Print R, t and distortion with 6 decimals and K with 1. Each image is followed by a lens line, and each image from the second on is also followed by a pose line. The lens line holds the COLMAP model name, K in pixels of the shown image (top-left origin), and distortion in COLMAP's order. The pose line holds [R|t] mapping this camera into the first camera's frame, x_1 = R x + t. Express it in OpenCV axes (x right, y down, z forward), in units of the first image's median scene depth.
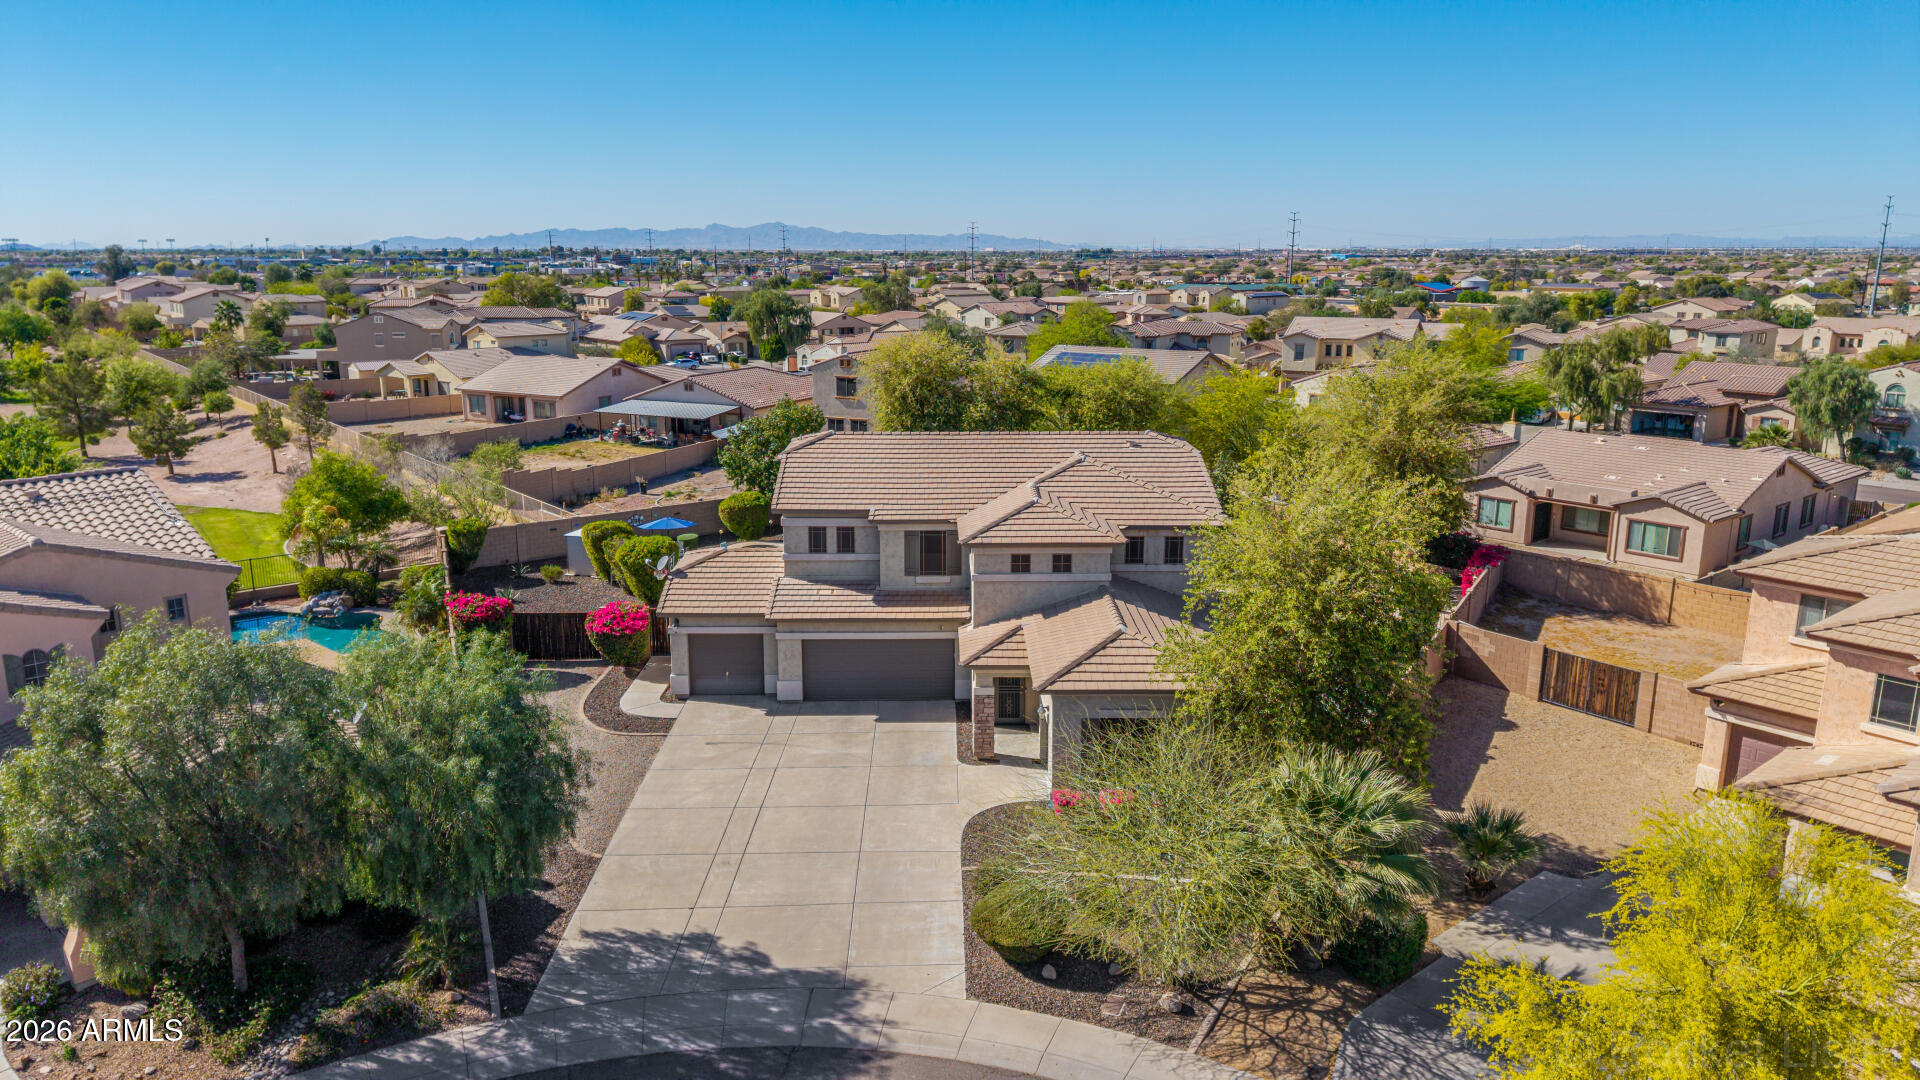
lens RADIAL K [[1273.1, 0, 960.0], [0, 1273.1, 540.0], [0, 0, 1]] dist [0.006286, 0.000954]
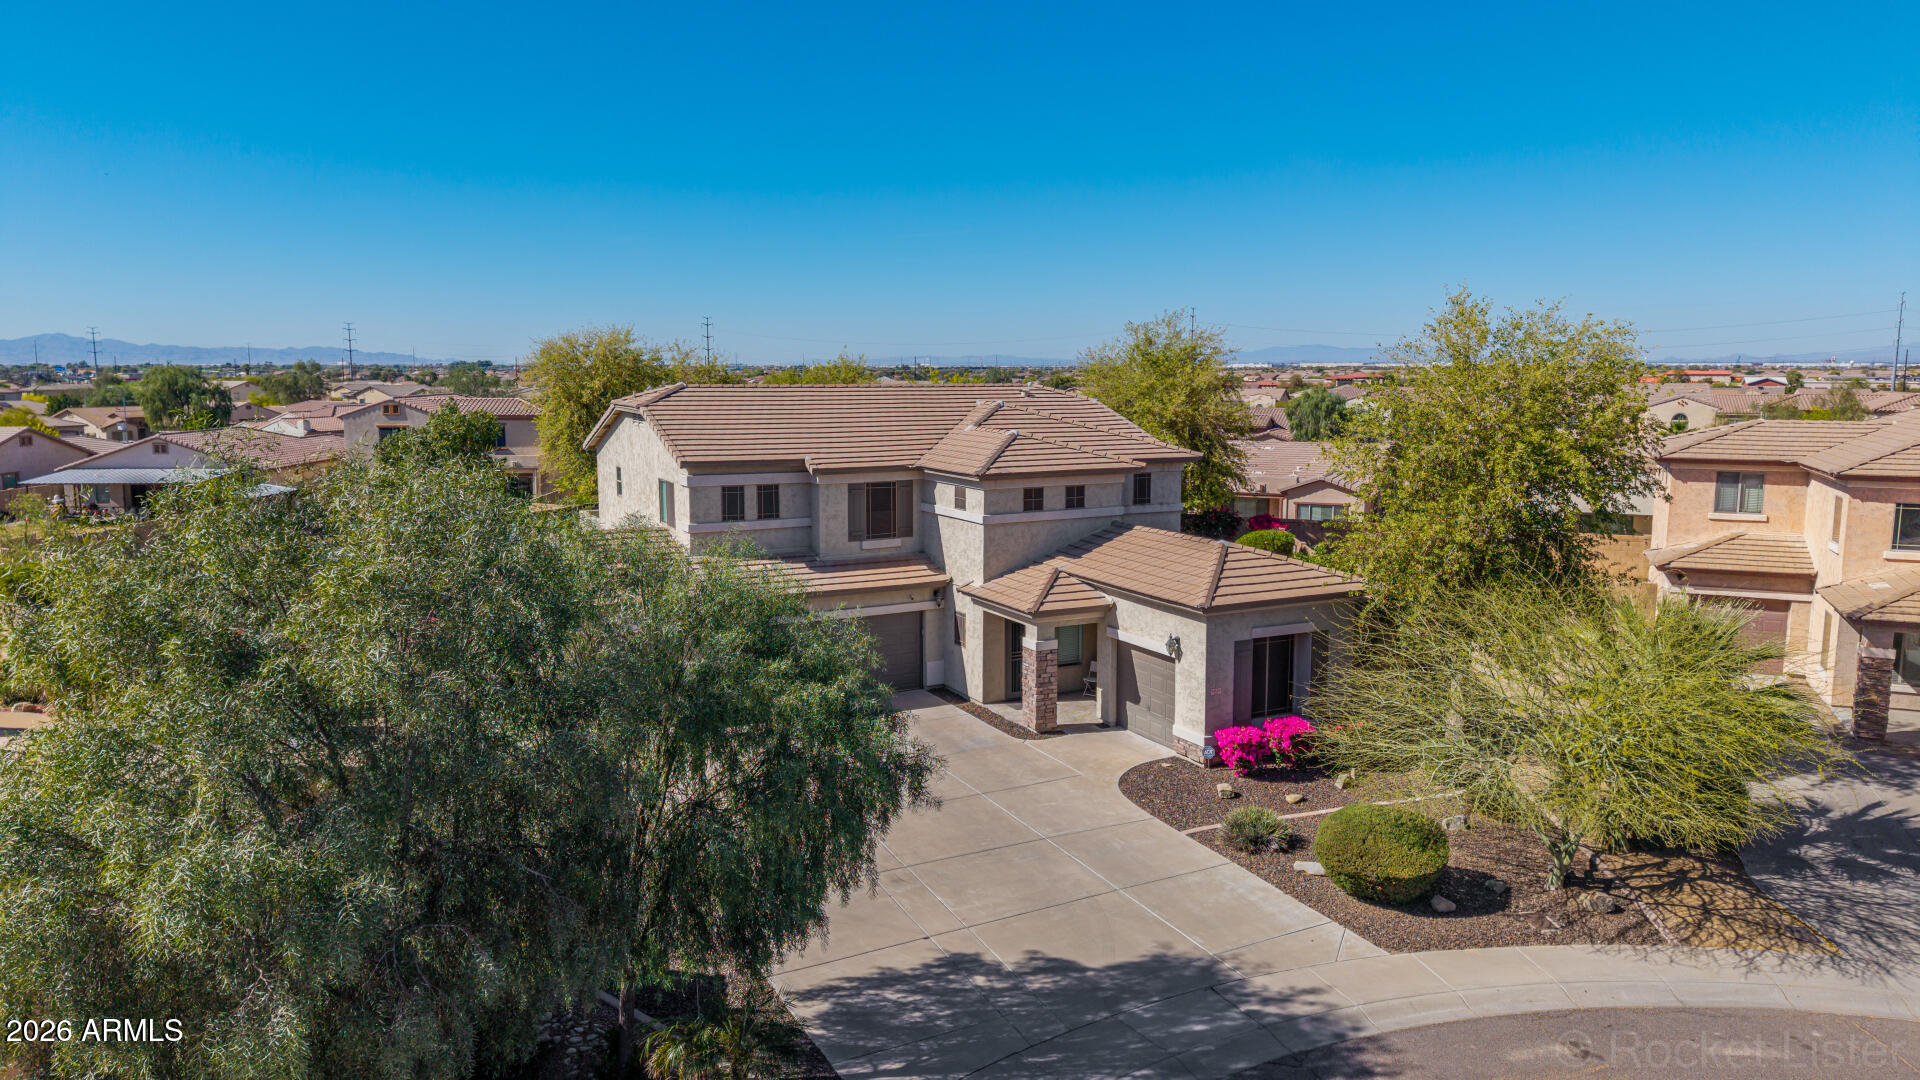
lens RADIAL K [[1273.1, 0, 960.0], [0, 1273.1, 540.0], [0, 0, 1]] dist [0.006286, 0.000954]
pose [[0.891400, -0.060523, 0.449159, -0.337047], [0.099318, 0.993040, -0.063298, 0.084231], [-0.442202, 0.101033, 0.891207, 0.251972]]
